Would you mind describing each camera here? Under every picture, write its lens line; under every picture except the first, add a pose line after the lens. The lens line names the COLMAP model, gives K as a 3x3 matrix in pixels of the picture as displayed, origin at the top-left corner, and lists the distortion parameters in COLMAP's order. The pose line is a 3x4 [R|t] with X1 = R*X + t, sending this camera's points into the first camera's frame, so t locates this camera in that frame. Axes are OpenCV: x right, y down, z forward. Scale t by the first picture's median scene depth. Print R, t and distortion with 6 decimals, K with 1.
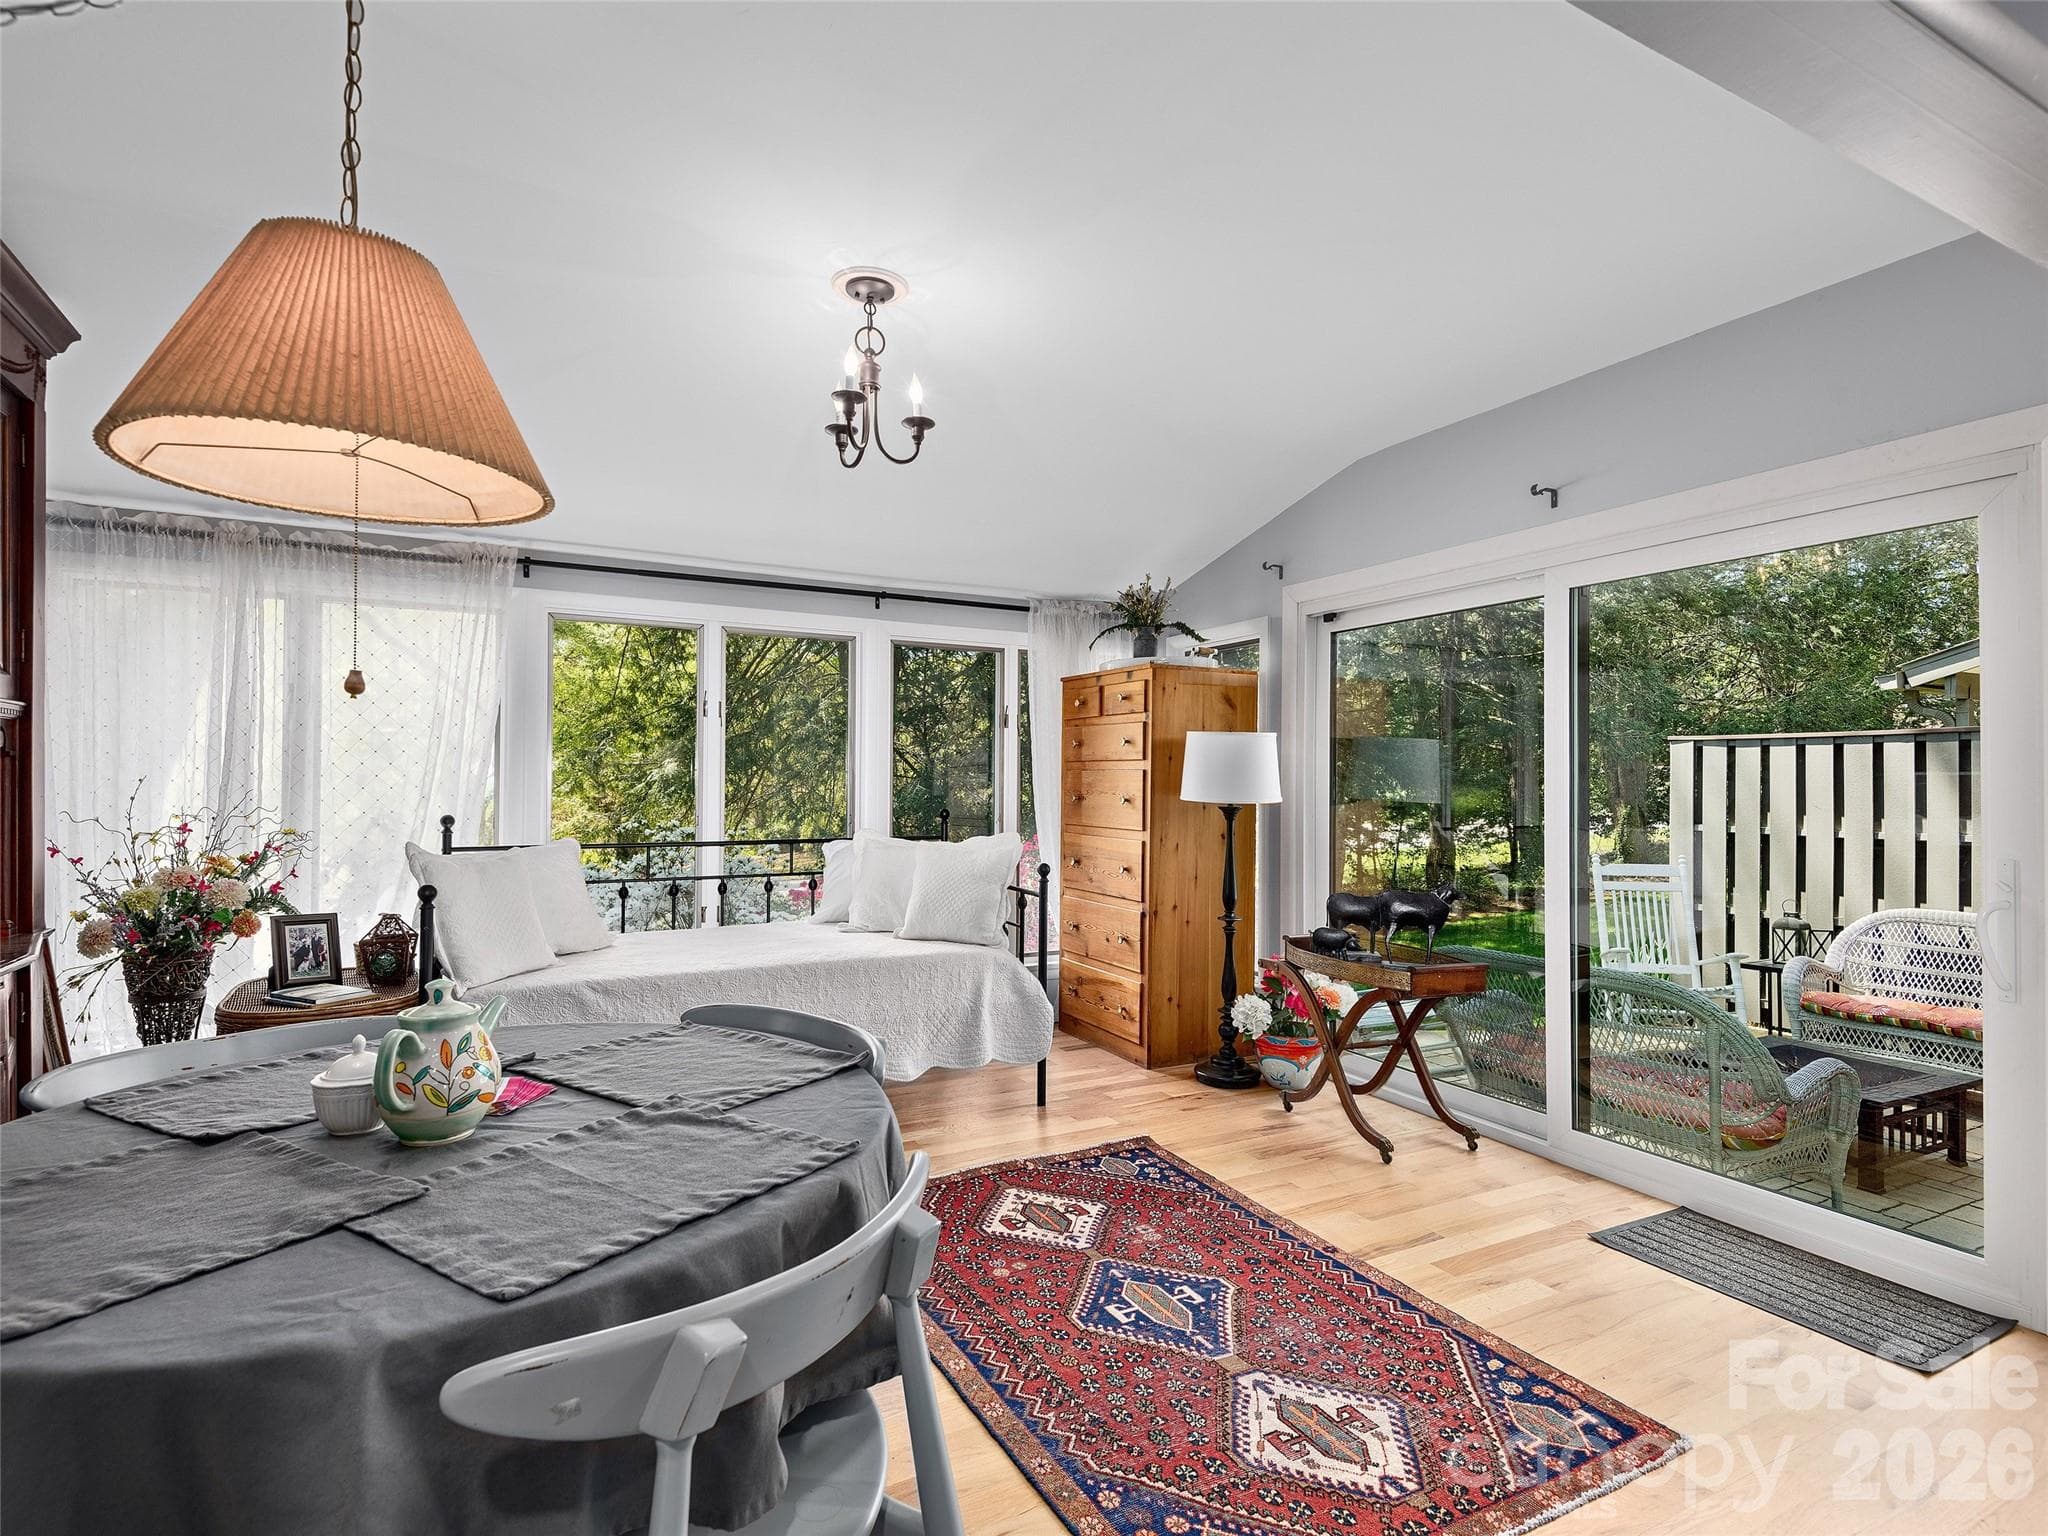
lens RADIAL K [[1043.4, 0, 1018.1], [0, 1043.4, 769.1], [0, 0, 1]] dist [0.001867, -0.001458]
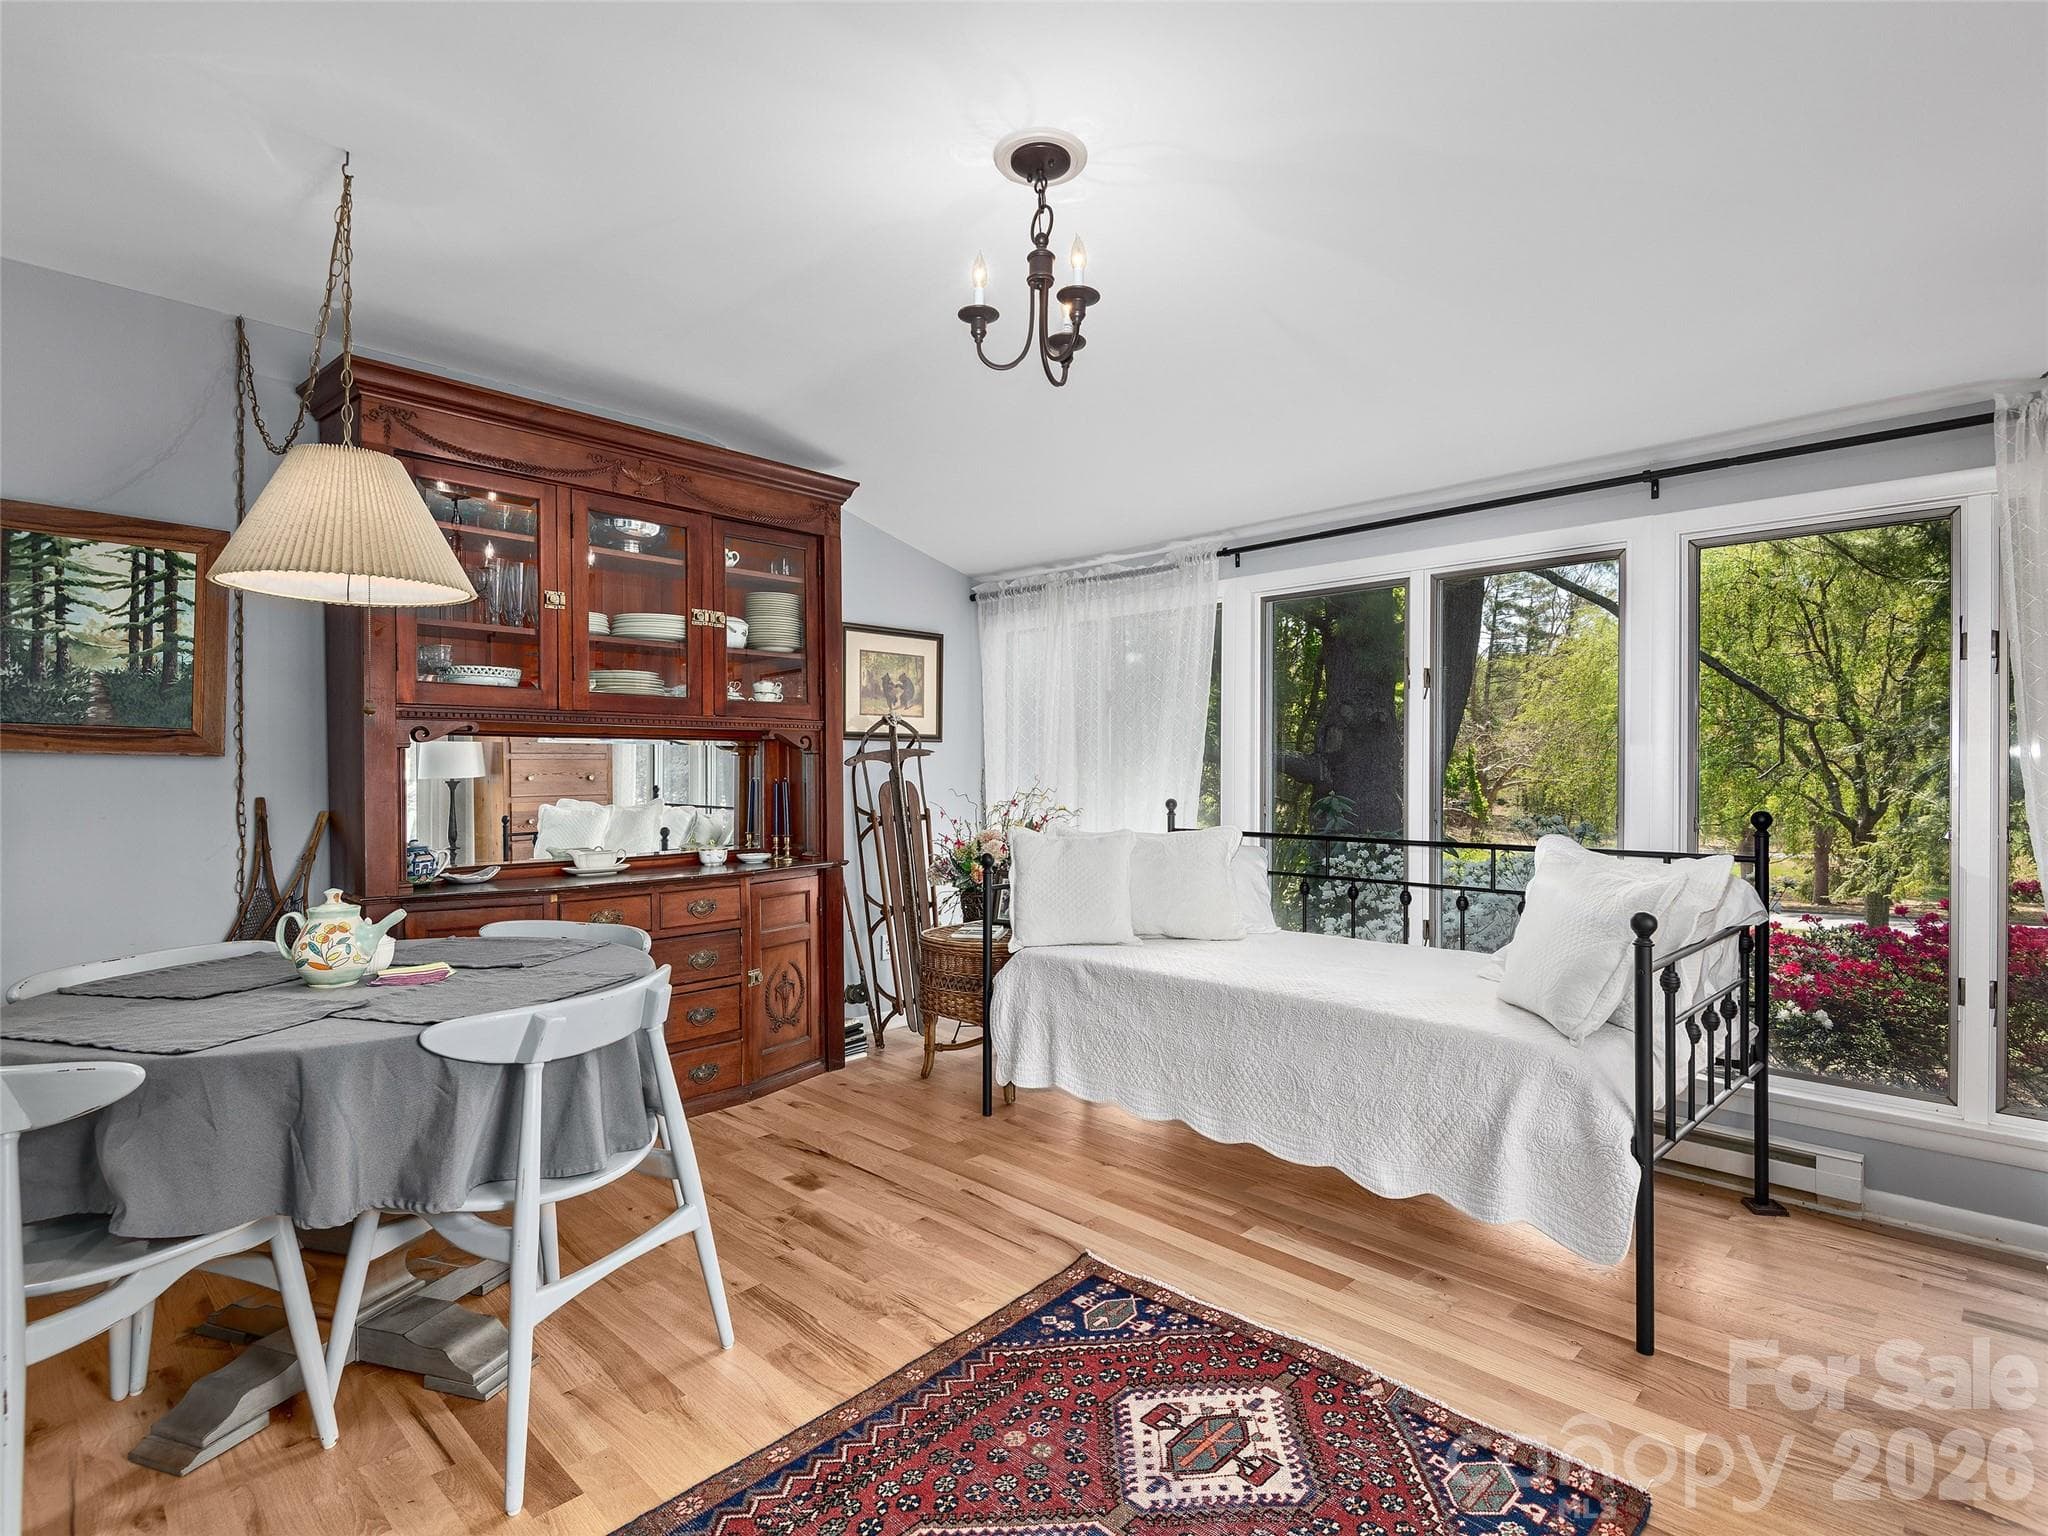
lens RADIAL K [[1043.4, 0, 1018.2], [0, 1043.4, 768.6], [0, 0, 1]] dist [0.001867, -0.001458]
pose [[0.297577, -0.003650, -0.954691, 0.579827], [0.015502, 0.999879, 0.001010, 0.011410], [0.954572, -0.015100, 0.297598, 0.672662]]
